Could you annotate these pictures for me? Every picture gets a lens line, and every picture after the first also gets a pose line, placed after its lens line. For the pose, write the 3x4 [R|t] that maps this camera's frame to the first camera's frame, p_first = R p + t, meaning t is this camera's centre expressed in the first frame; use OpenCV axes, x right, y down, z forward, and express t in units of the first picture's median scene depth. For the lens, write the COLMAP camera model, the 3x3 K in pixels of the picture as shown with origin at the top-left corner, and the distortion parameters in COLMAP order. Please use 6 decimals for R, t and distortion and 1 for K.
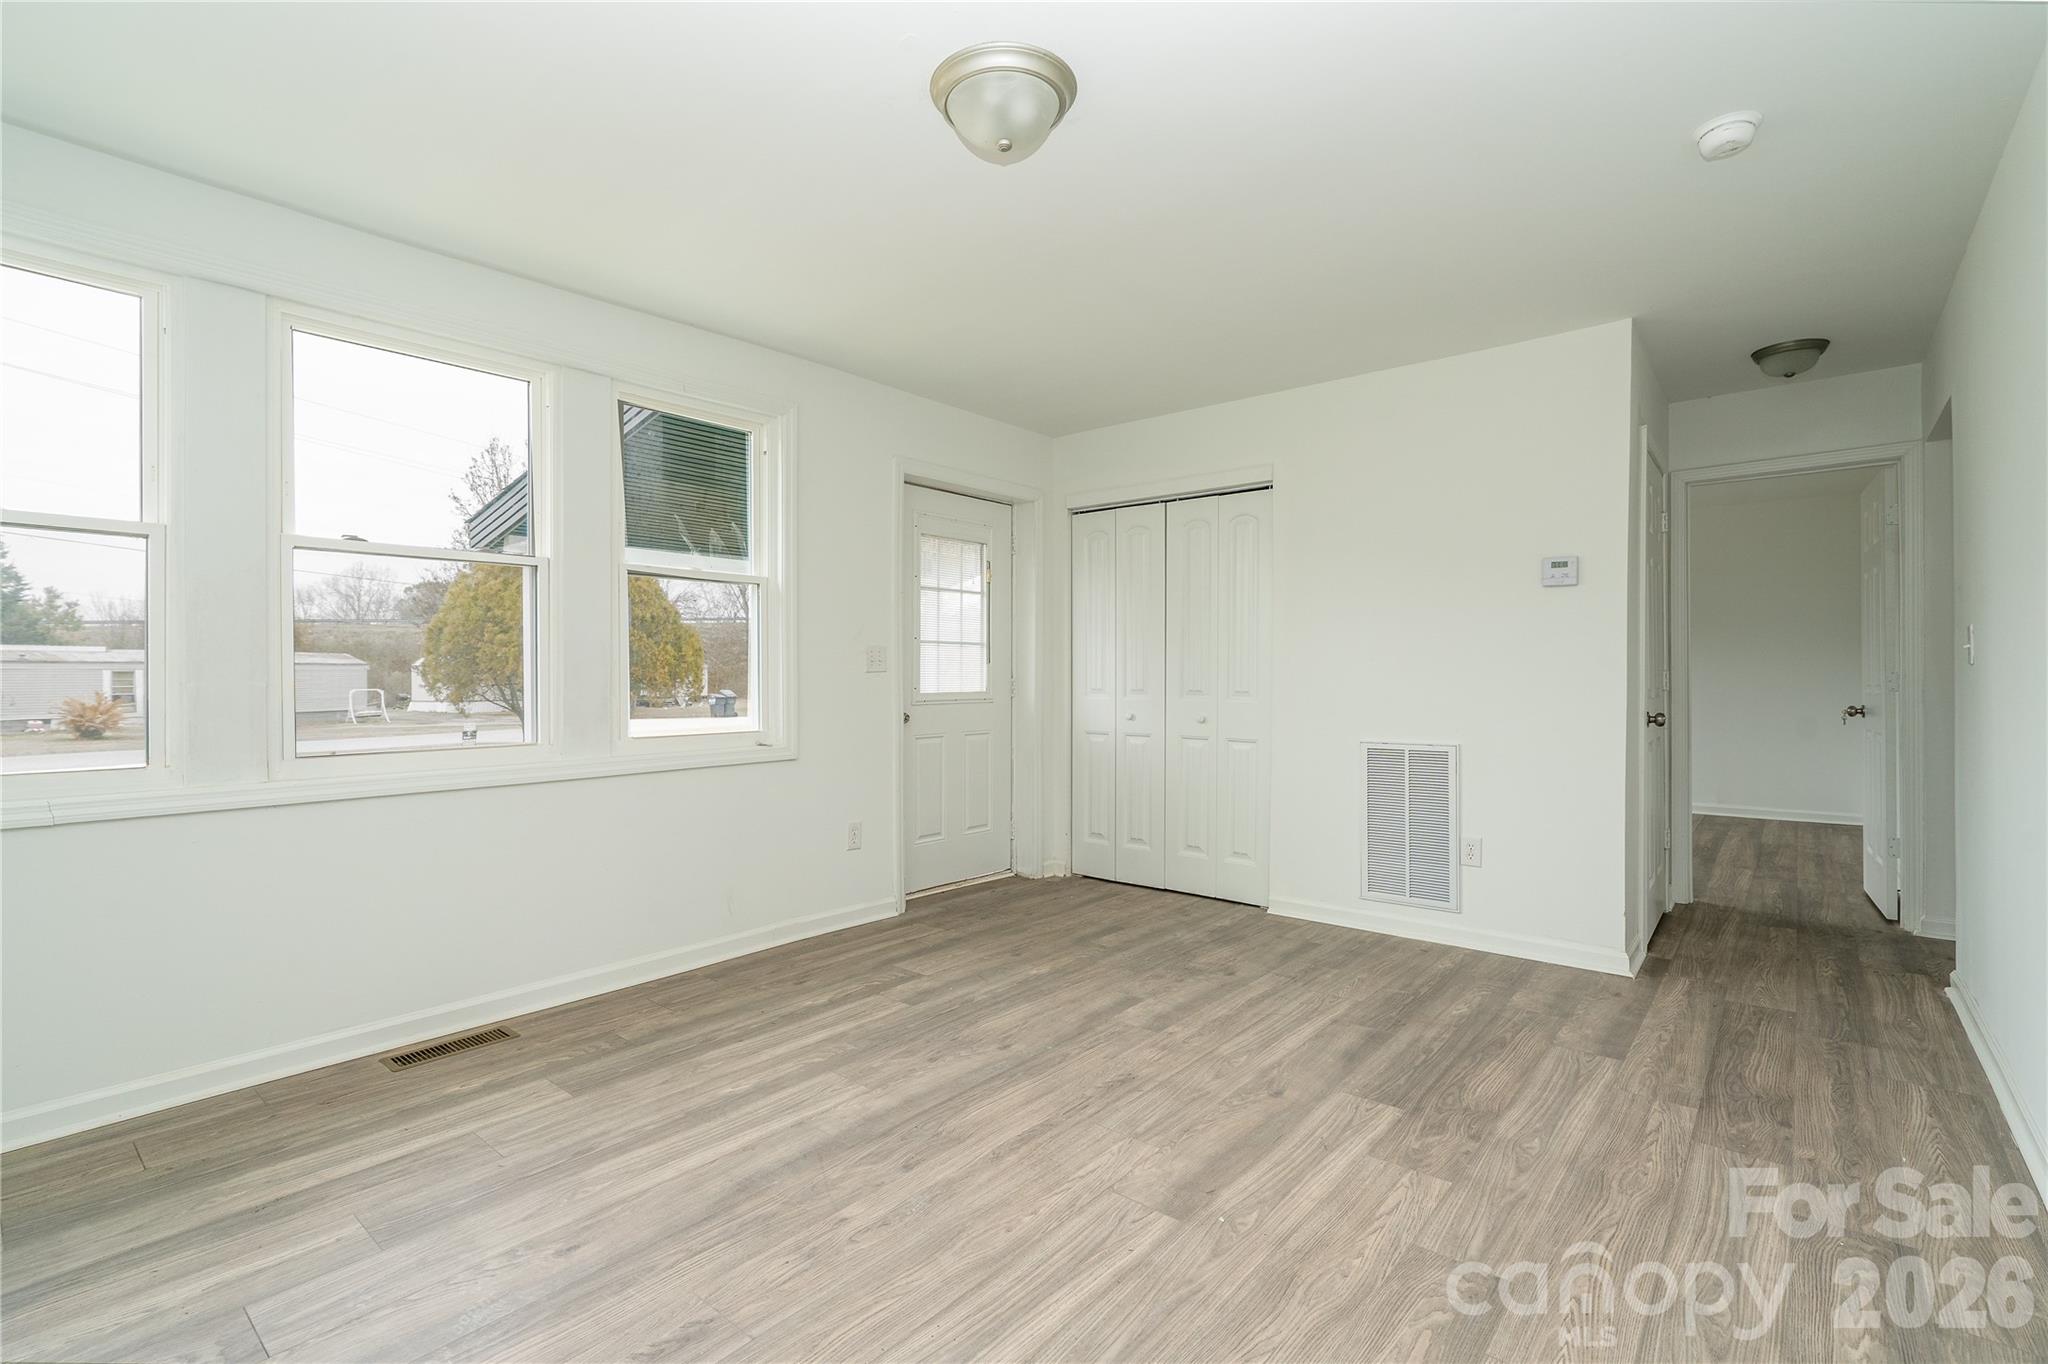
lens RADIAL K [[941.7, 0, 1021.4], [0, 941.7, 678.8], [0, 0, 1]] dist [-0.013283, 0.006167]
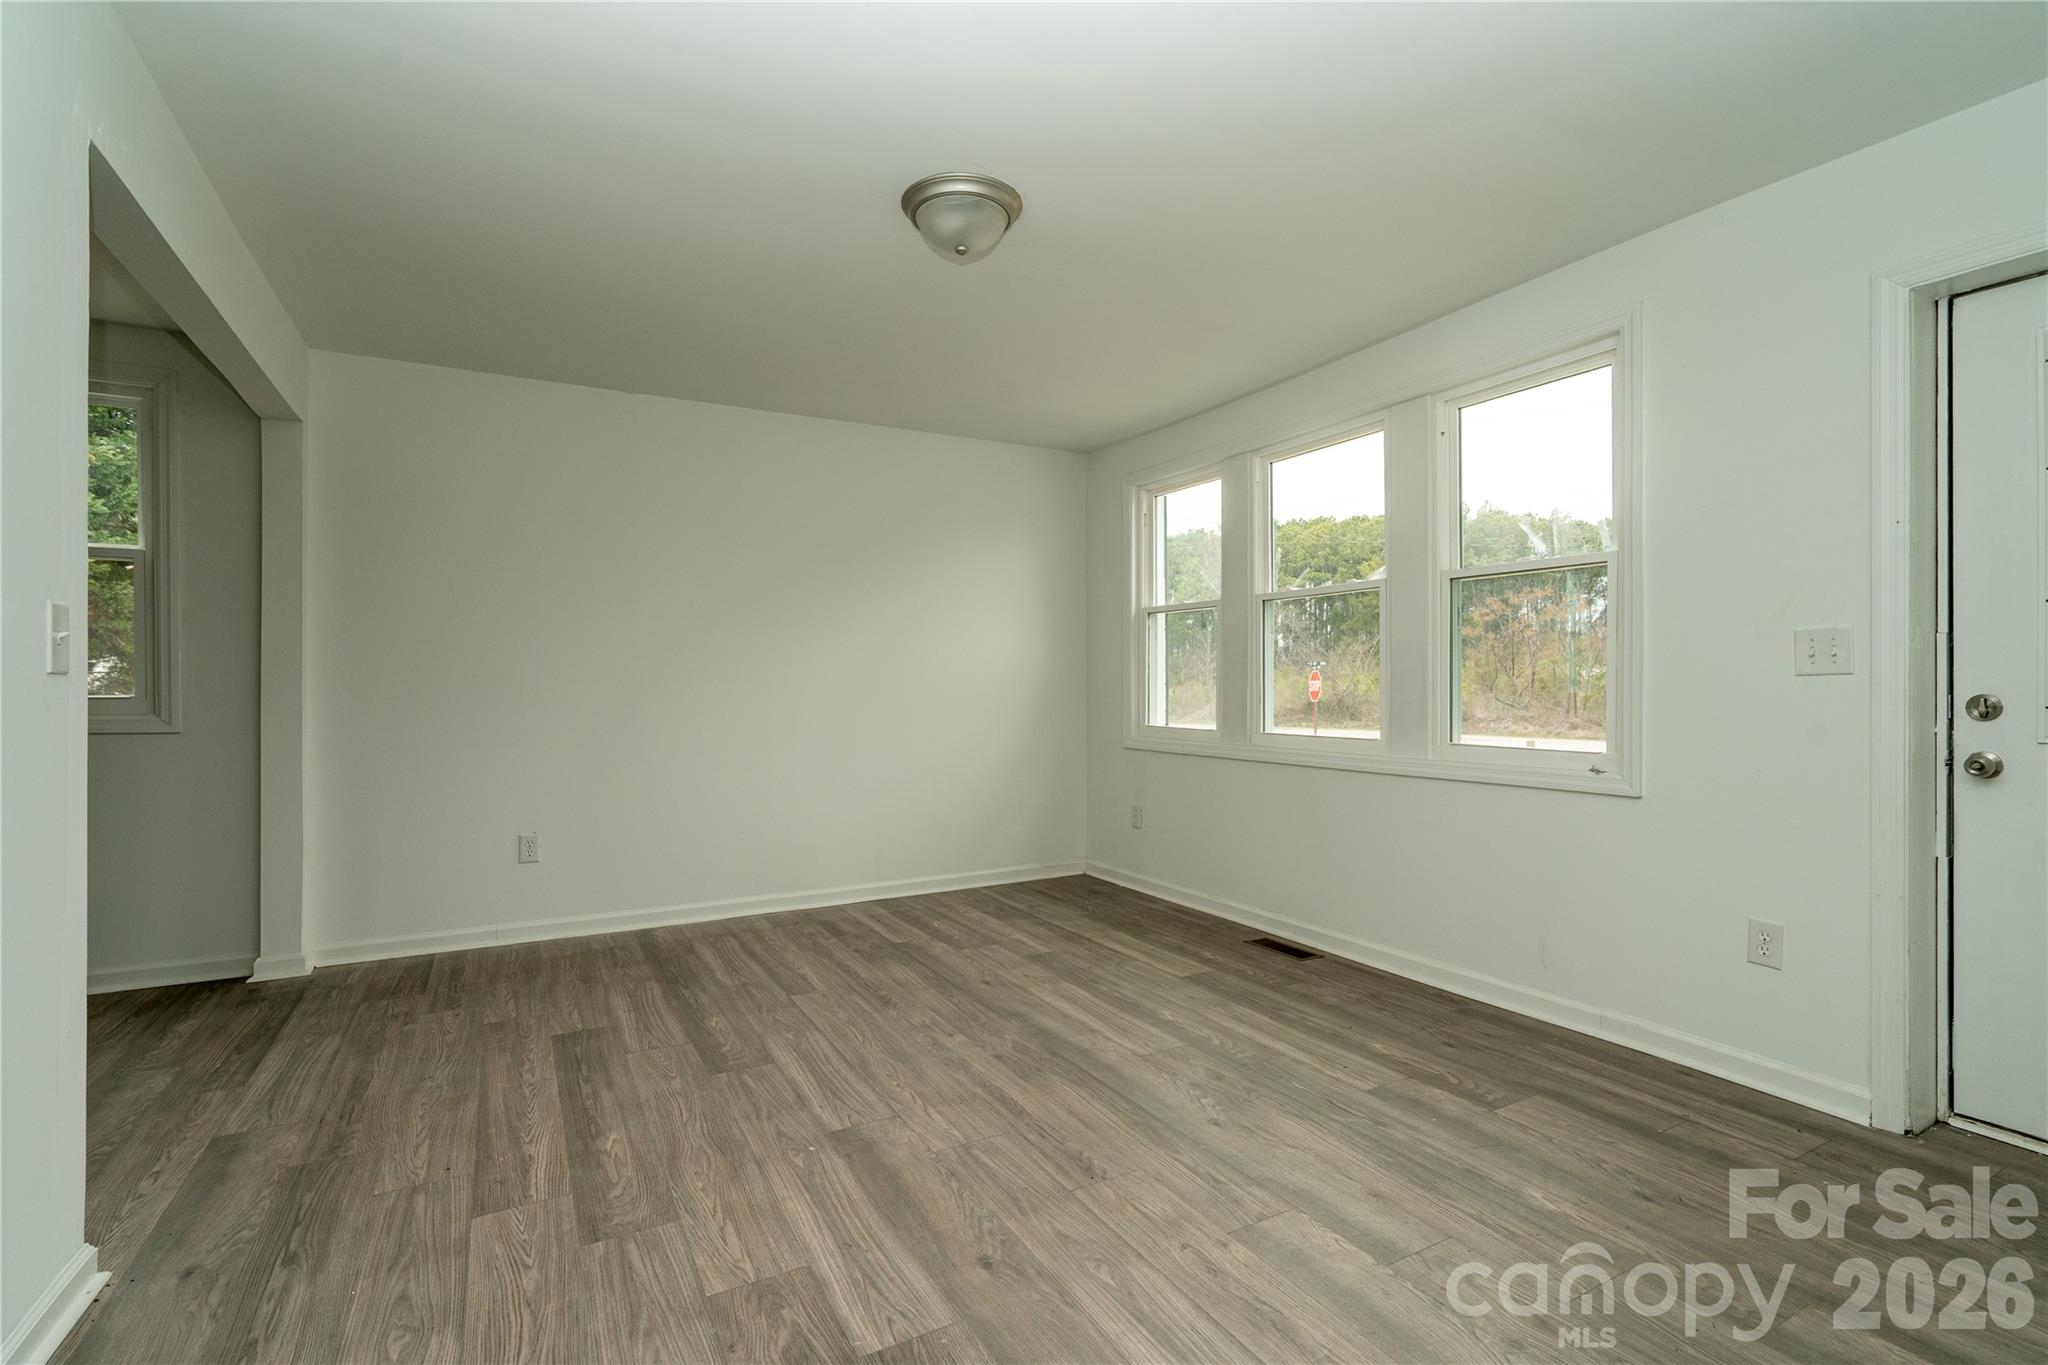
lens RADIAL K [[941.7, 0, 1021.4], [0, 941.7, 679.3], [0, 0, 1]] dist [-0.013283, 0.006167]
pose [[-0.359582, 0.001138, -0.933113, 0.876393], [-0.000160, 0.999999, 0.001281, -0.006974], [0.933113, 0.000609, -0.359582, 1.205140]]
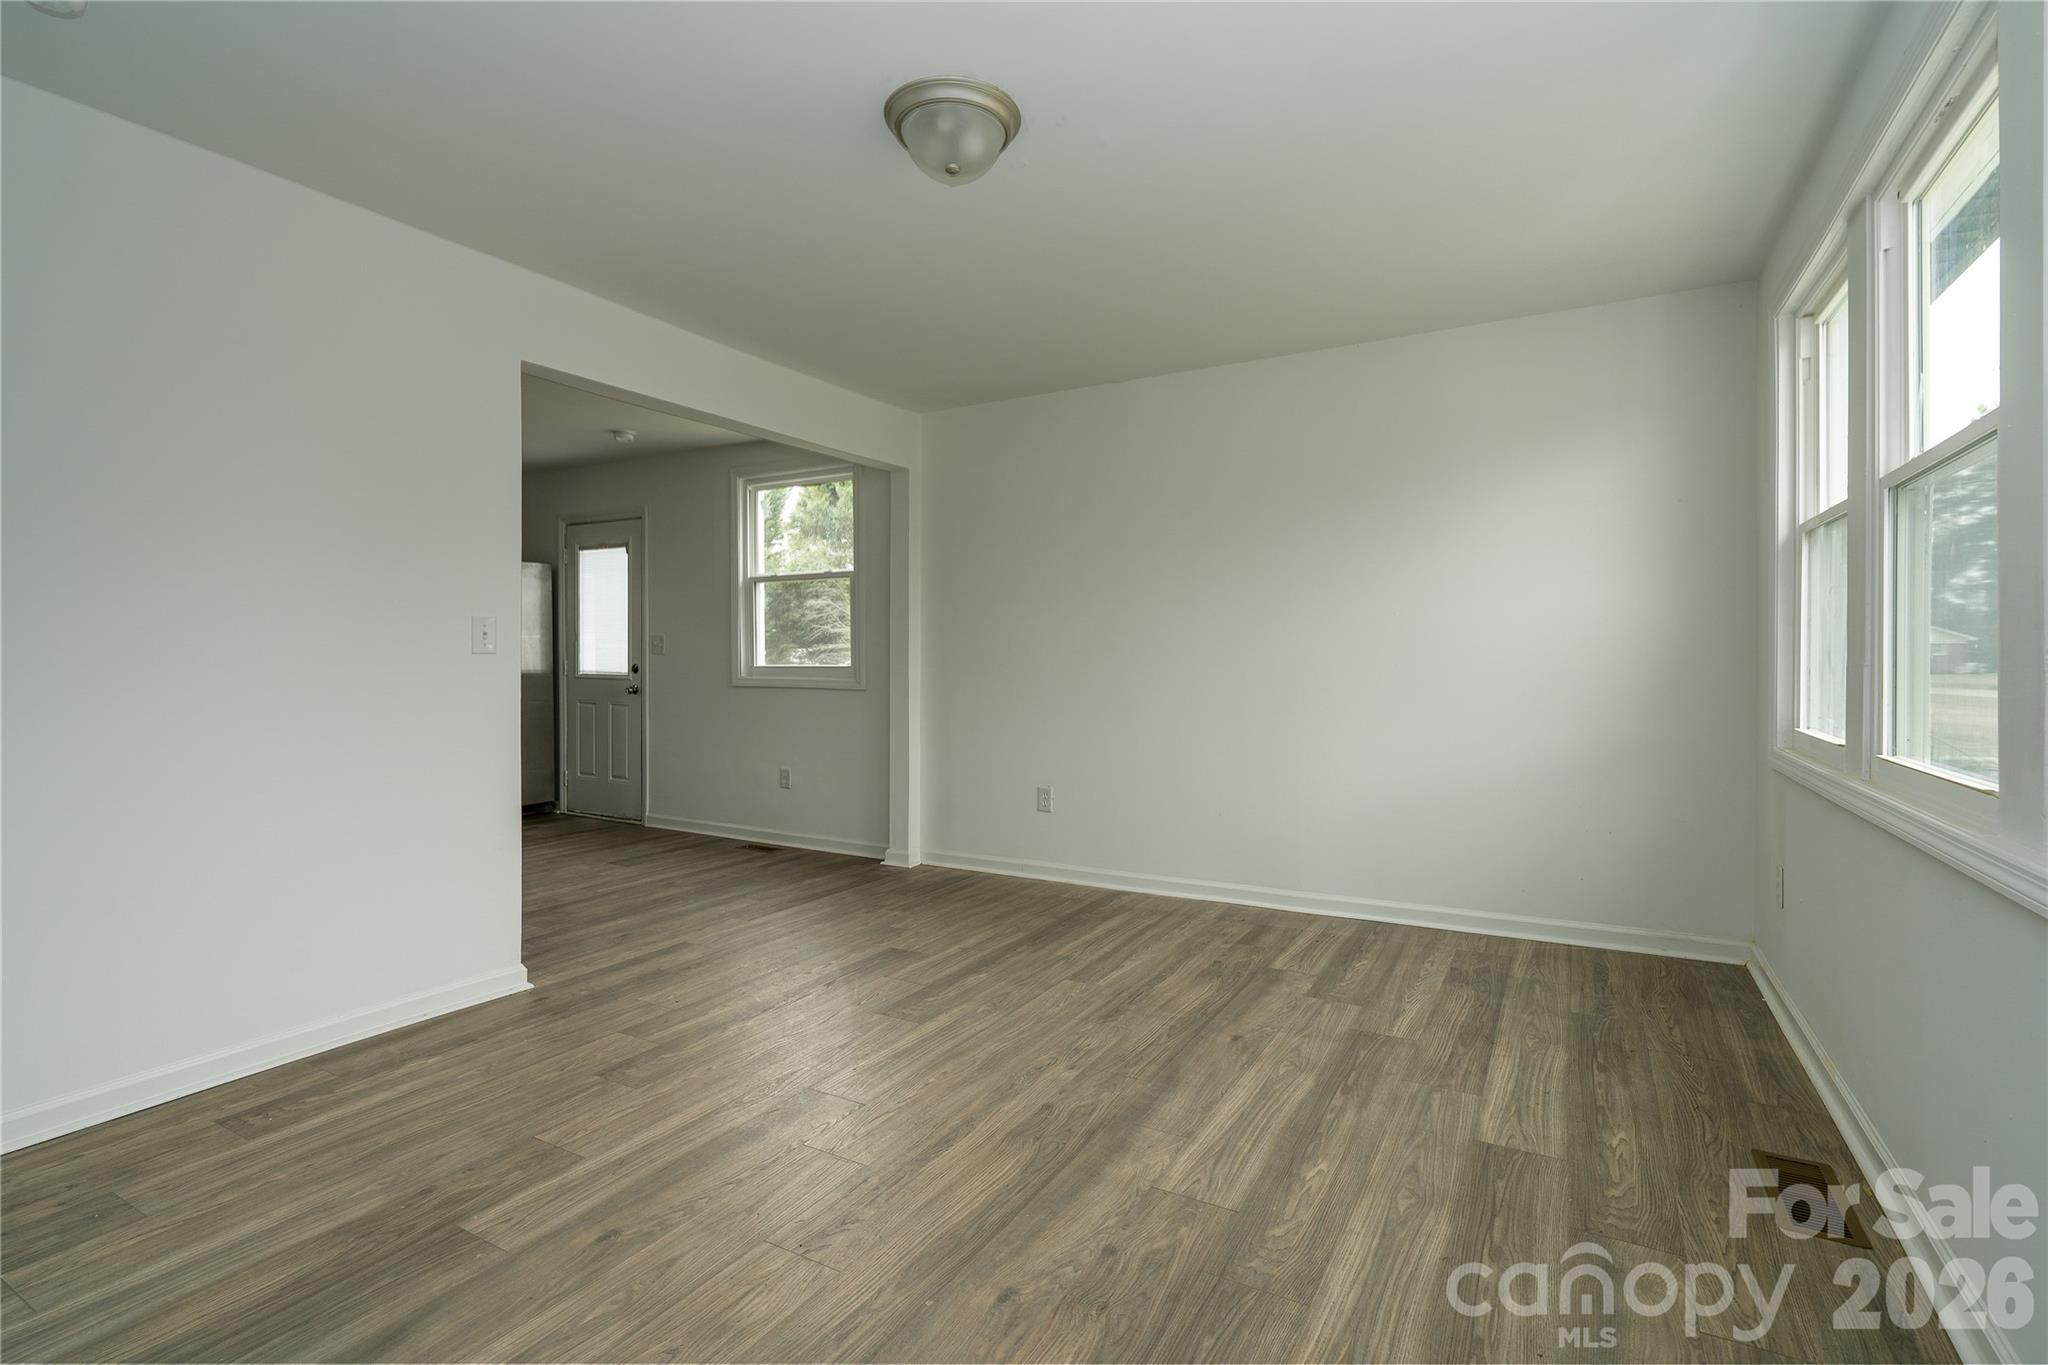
lens RADIAL K [[941.9, 0, 1028.2], [0, 941.9, 648.0], [0, 0, 1]] dist [-0.002268, 0.000397]
pose [[-0.983660, 0.005269, -0.179960, 0.075989], [0.006575, 0.999956, -0.006662, -0.004102], [0.179917, -0.007736, -0.983651, 1.665826]]
